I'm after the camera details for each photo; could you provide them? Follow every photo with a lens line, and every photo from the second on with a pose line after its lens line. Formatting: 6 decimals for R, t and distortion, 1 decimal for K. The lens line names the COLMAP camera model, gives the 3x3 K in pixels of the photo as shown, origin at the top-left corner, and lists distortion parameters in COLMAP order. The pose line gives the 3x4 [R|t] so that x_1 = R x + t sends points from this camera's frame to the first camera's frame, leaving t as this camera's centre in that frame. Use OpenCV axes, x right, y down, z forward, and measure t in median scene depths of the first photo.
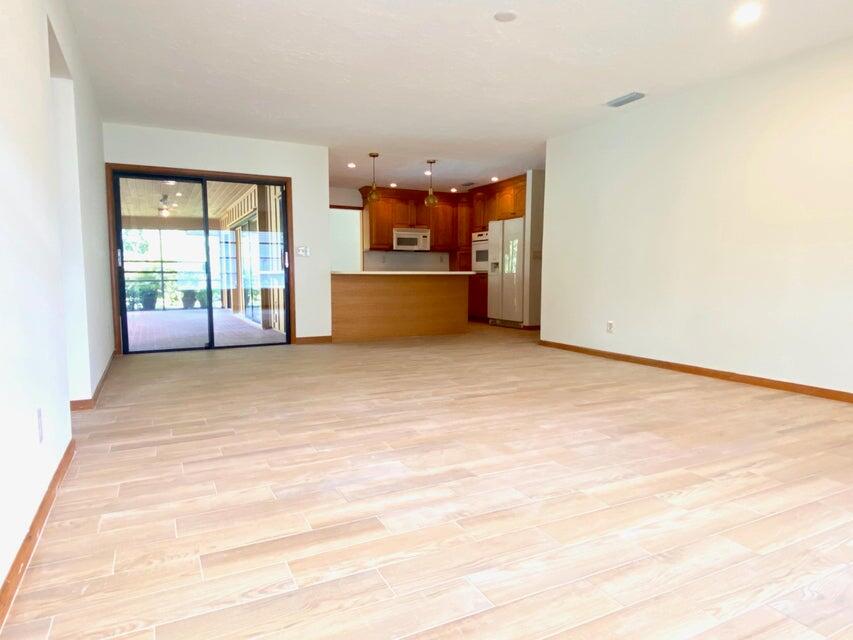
lens RADIAL K [[550.2, 0, 426.5], [0, 550.2, 320.0], [0, 0, 1]] dist [0.005265, 0.000734]
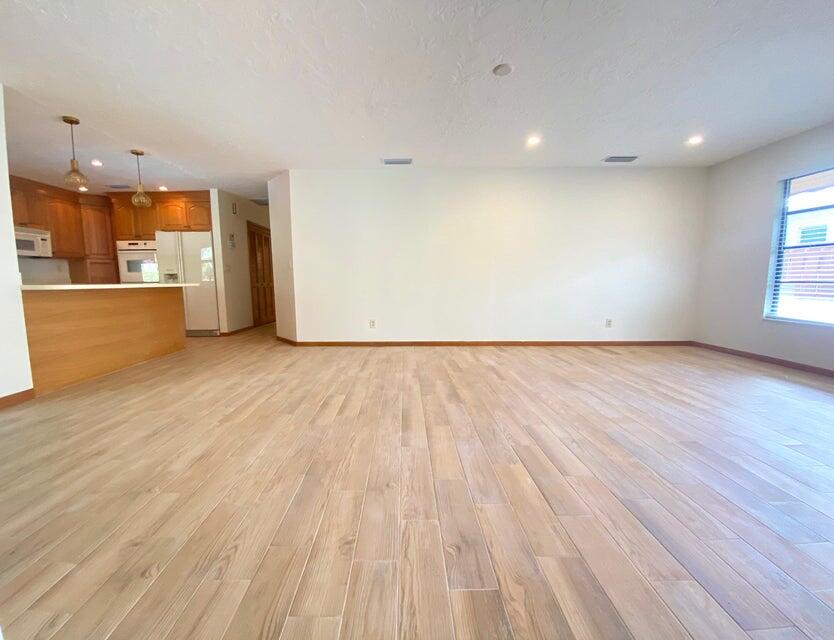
lens RADIAL K [[354.9, 0, 413.4], [0, 354.9, 309.5], [0, 0, 1]] dist [-0.002608, -0.000401]
pose [[0.440882, -0.076950, 0.894260, -0.274182], [0.079559, 0.995747, 0.046459, -0.037170], [-0.894032, 0.050664, 0.445129, 0.349524]]
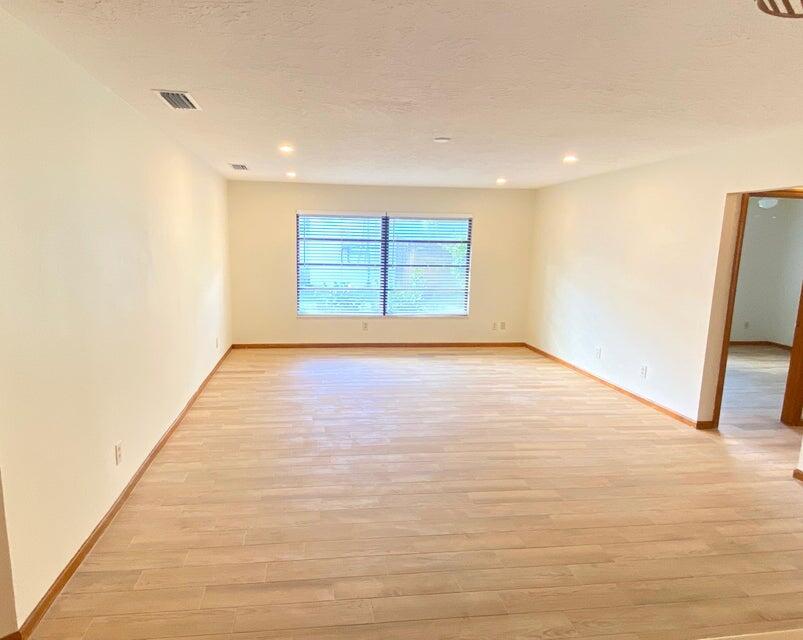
lens RADIAL K [[489.4, 0, 353.8], [0, 489.4, 319.0], [0, 0, 1]] dist [0.000606, -0.000658]
pose [[-0.928477, -0.072012, 0.364342, -0.049173], [0.017053, 0.971721, 0.235516, -0.169278], [-0.370998, 0.224884, -0.900992, 0.916500]]
